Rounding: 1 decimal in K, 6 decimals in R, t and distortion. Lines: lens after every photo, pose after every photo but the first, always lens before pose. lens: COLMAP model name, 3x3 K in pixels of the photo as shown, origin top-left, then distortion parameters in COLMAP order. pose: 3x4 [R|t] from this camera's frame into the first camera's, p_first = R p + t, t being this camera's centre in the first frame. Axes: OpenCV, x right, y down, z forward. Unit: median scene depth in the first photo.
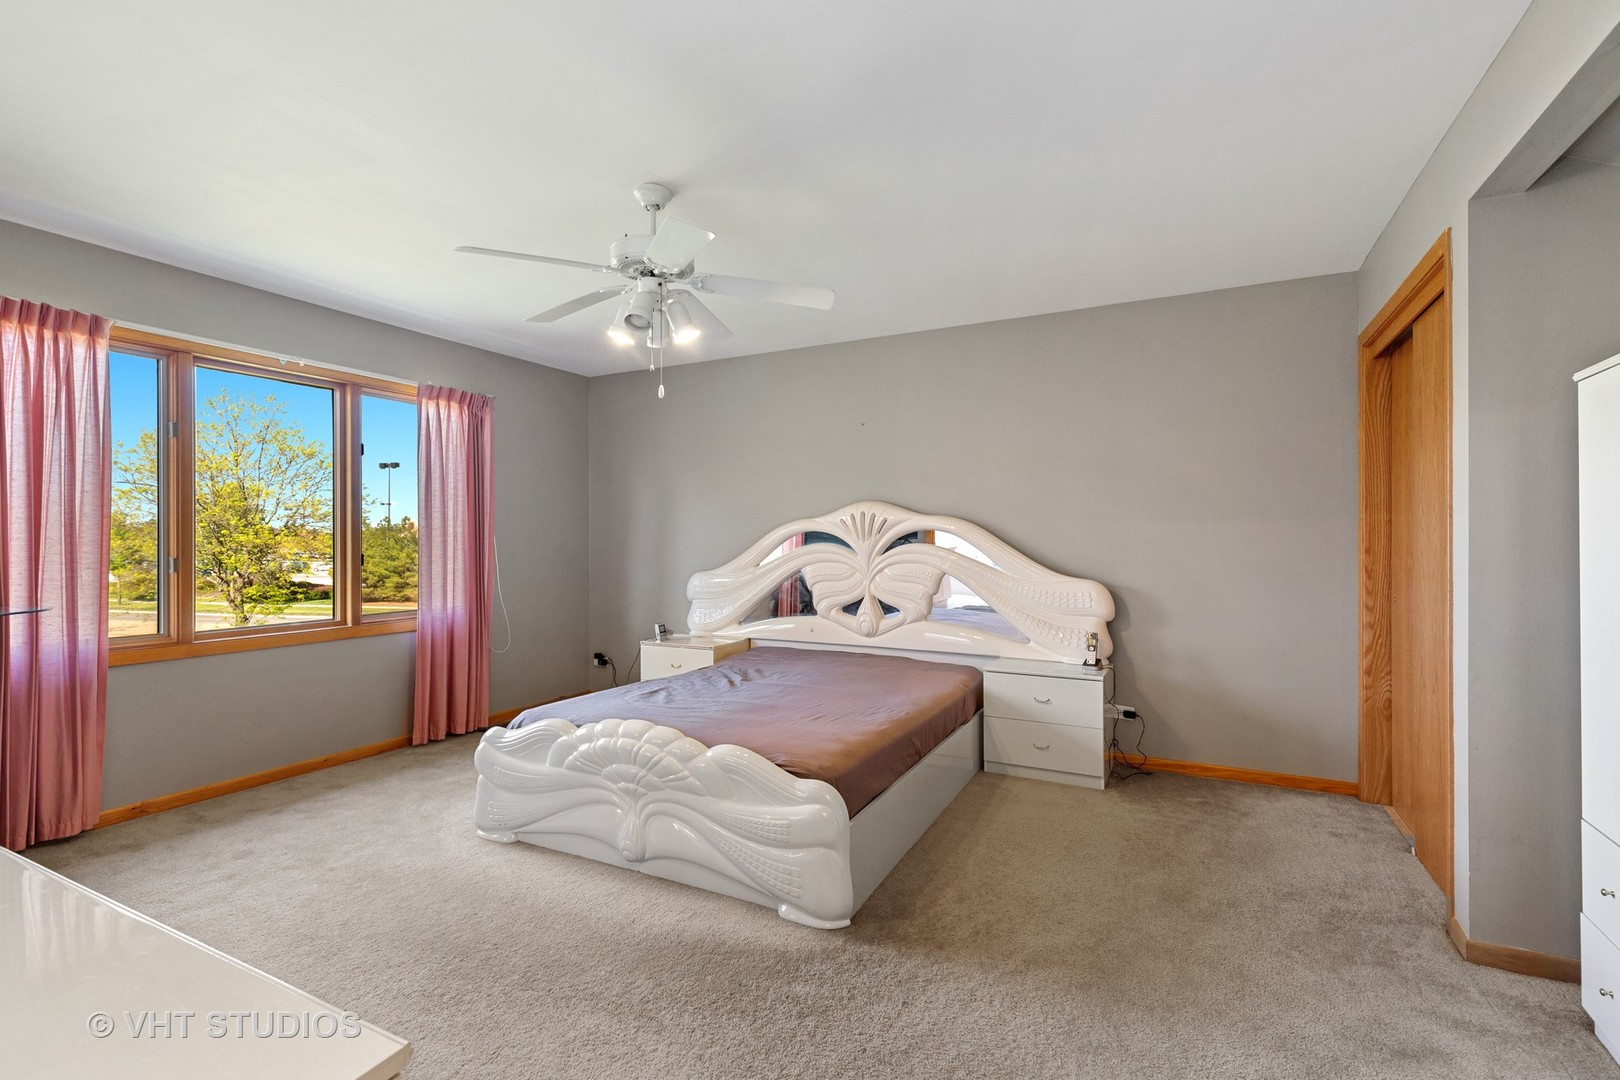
lens RADIAL K [[729.9, 0, 792.9], [0, 729.9, 544.8], [0, 0, 1]] dist [0.003970, 0.000769]
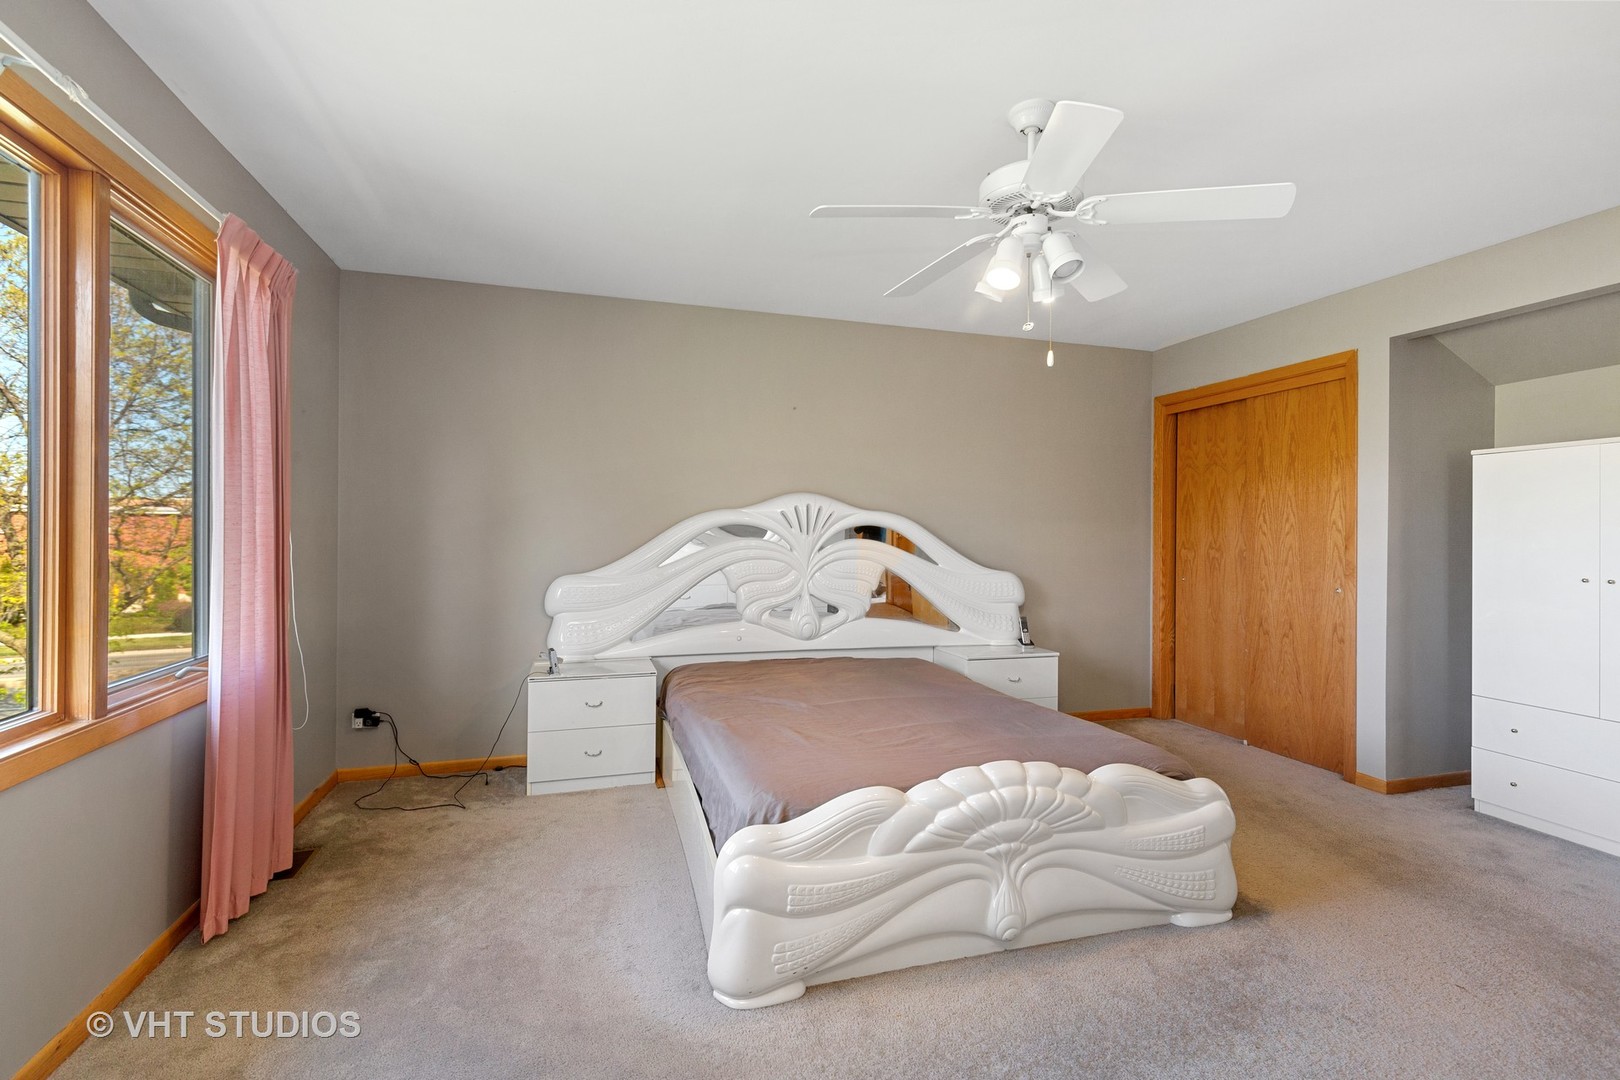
lens RADIAL K [[729.9, 0, 804.8], [0, 729.9, 540.1], [0, 0, 1]] dist [0.003970, 0.000769]
pose [[0.712106, 0.003020, 0.702066, -0.702268], [-0.005512, 0.999984, 0.001290, -0.002162], [-0.702051, -0.004789, 0.712111, 0.440405]]
